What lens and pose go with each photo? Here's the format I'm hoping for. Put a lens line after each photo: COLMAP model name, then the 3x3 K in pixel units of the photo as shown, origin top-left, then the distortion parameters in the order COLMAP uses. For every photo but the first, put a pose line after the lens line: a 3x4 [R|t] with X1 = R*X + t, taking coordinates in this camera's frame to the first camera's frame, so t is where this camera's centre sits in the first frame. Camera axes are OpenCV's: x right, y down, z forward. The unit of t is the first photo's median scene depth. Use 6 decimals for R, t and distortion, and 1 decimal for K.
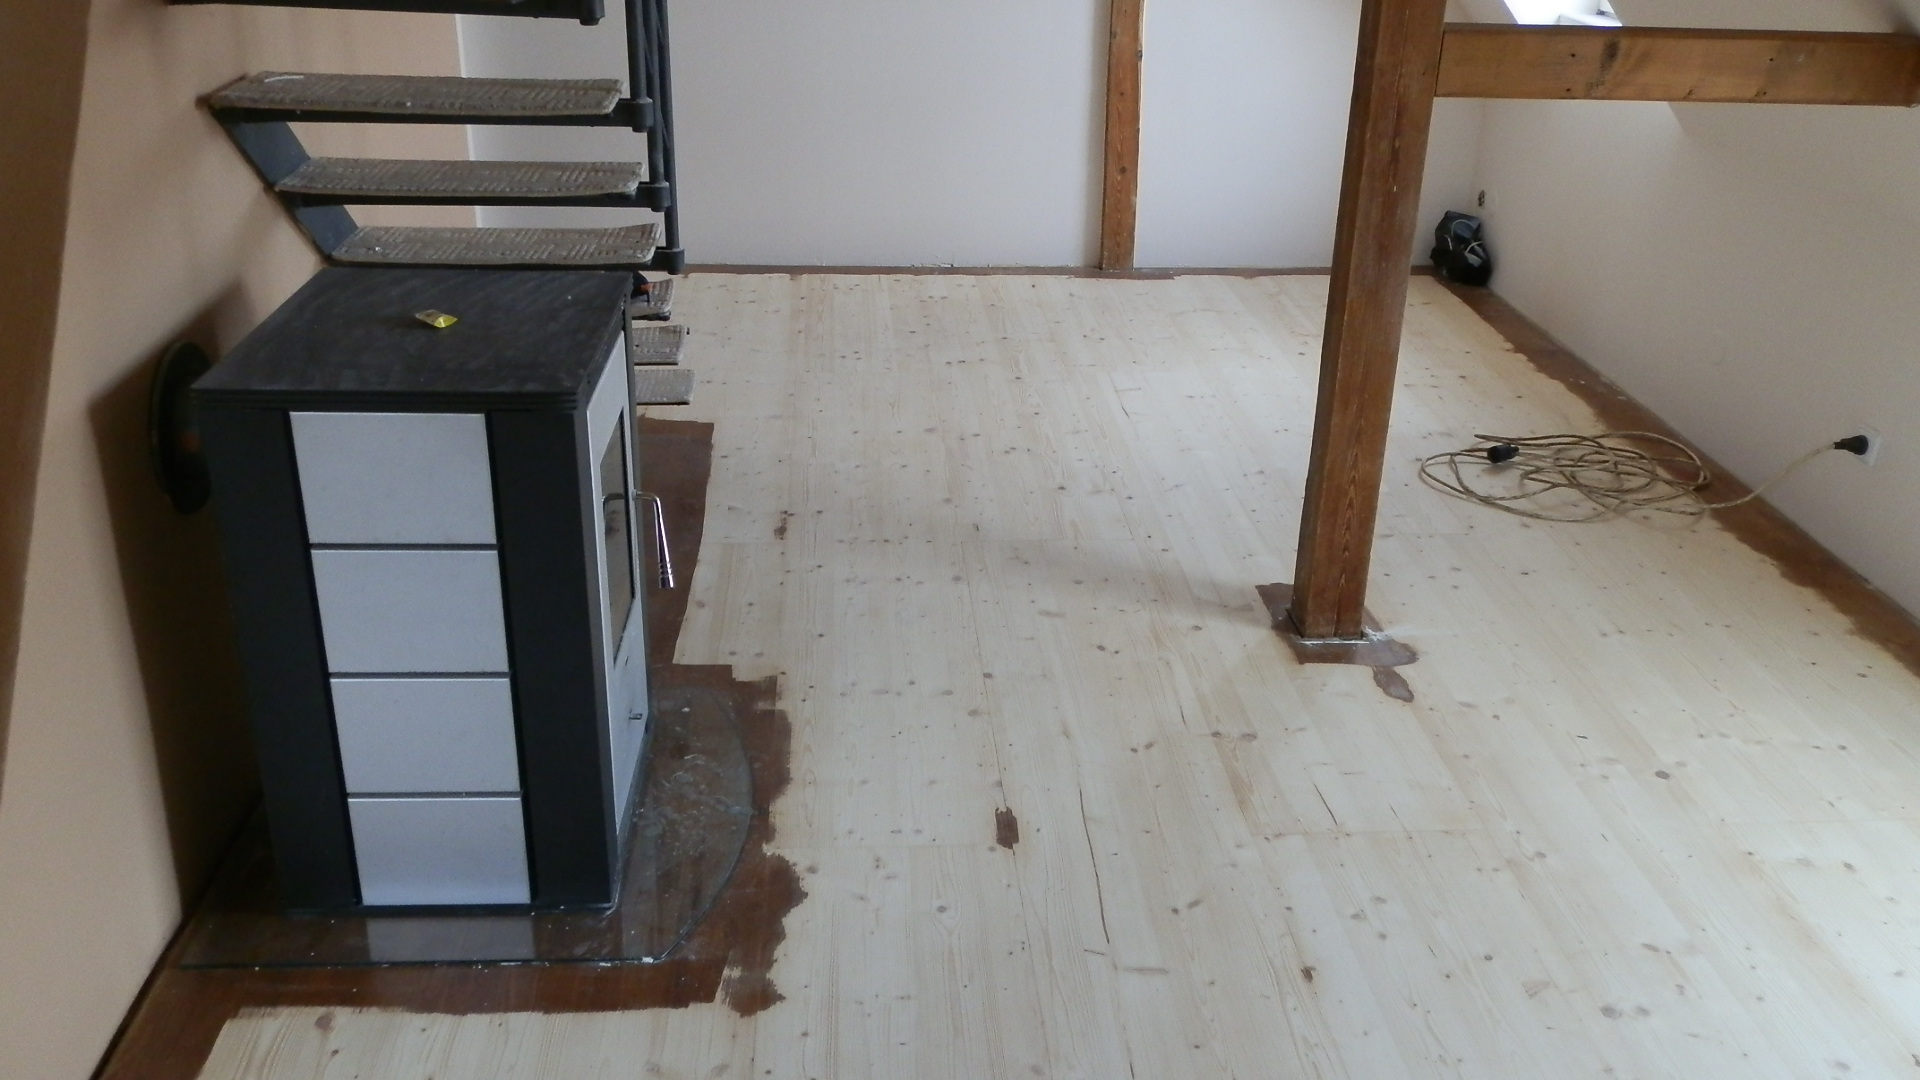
lens RADIAL K [[1632.6, 0, 960.3], [0, 1632.6, 539.8], [0, 0, 1]] dist [0.018976, -0.025940]
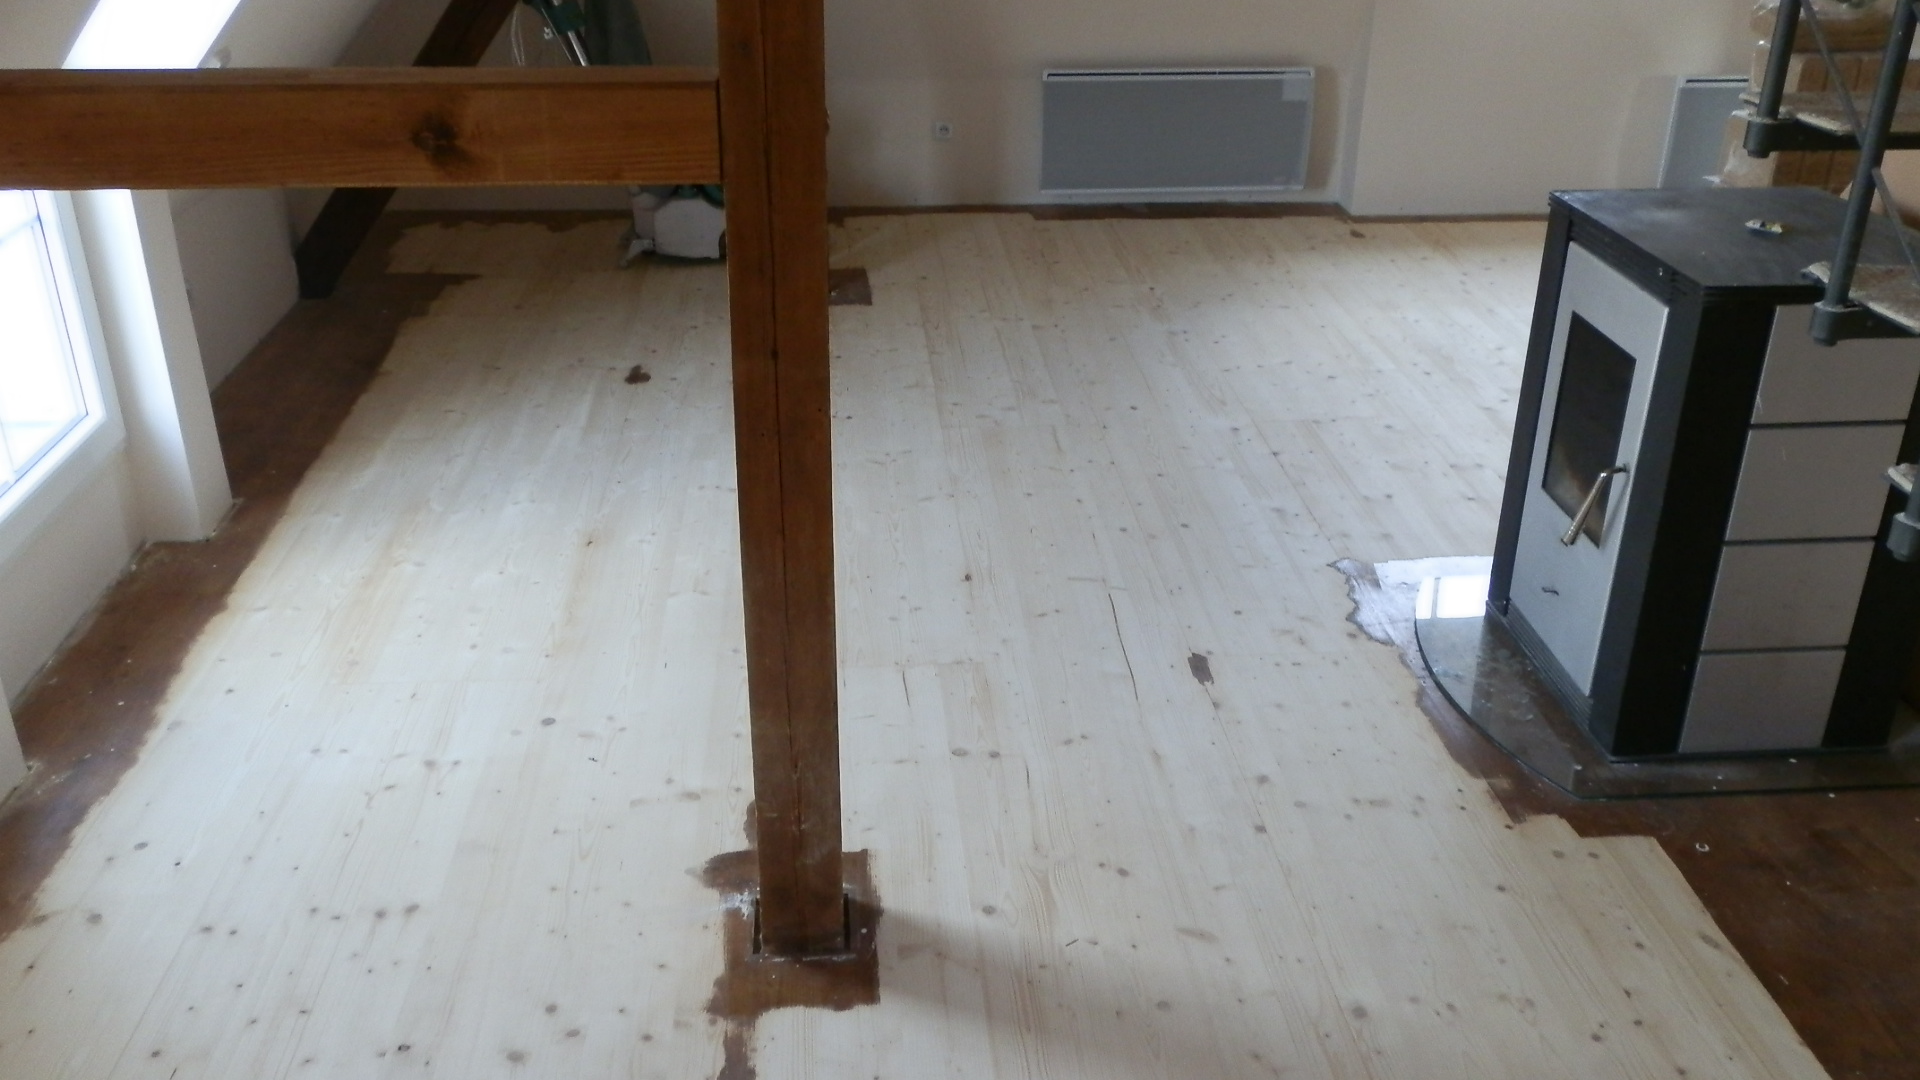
lens RADIAL K [[1632.6, 0, 960.6], [0, 1632.6, 541.9], [0, 0, 1]] dist [0.018976, -0.025940]
pose [[-0.999489, -0.025764, -0.018903, 0.190667], [-0.031018, 0.640094, 0.767670, -0.647795], [-0.007678, 0.767865, -0.640566, 1.454918]]
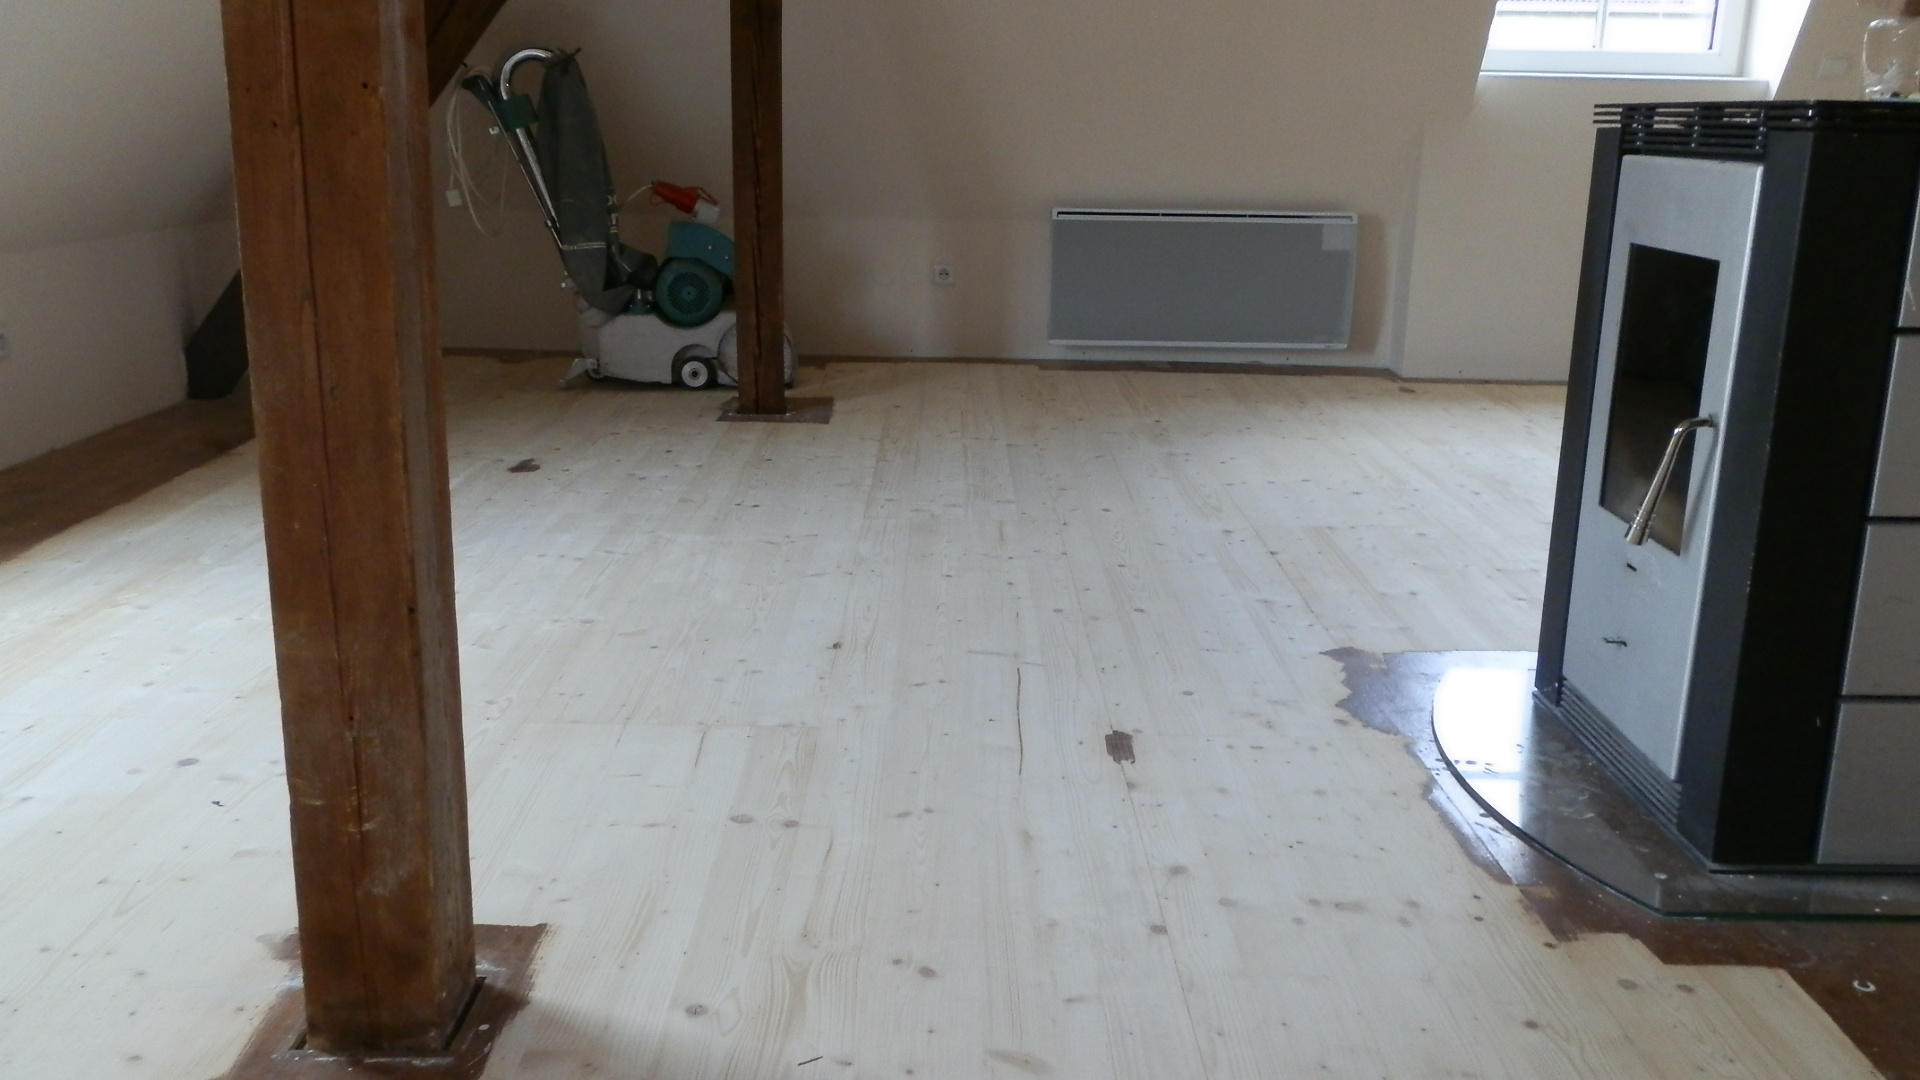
lens RADIAL K [[1632.6, 0, 957.9], [0, 1632.6, 538.8], [0, 0, 1]] dist [0.018976, -0.025940]
pose [[-0.996851, -0.059794, 0.052089, 0.063475], [-0.013637, 0.776325, 0.630185, -0.357948], [-0.078119, 0.627490, -0.774696, 1.375233]]
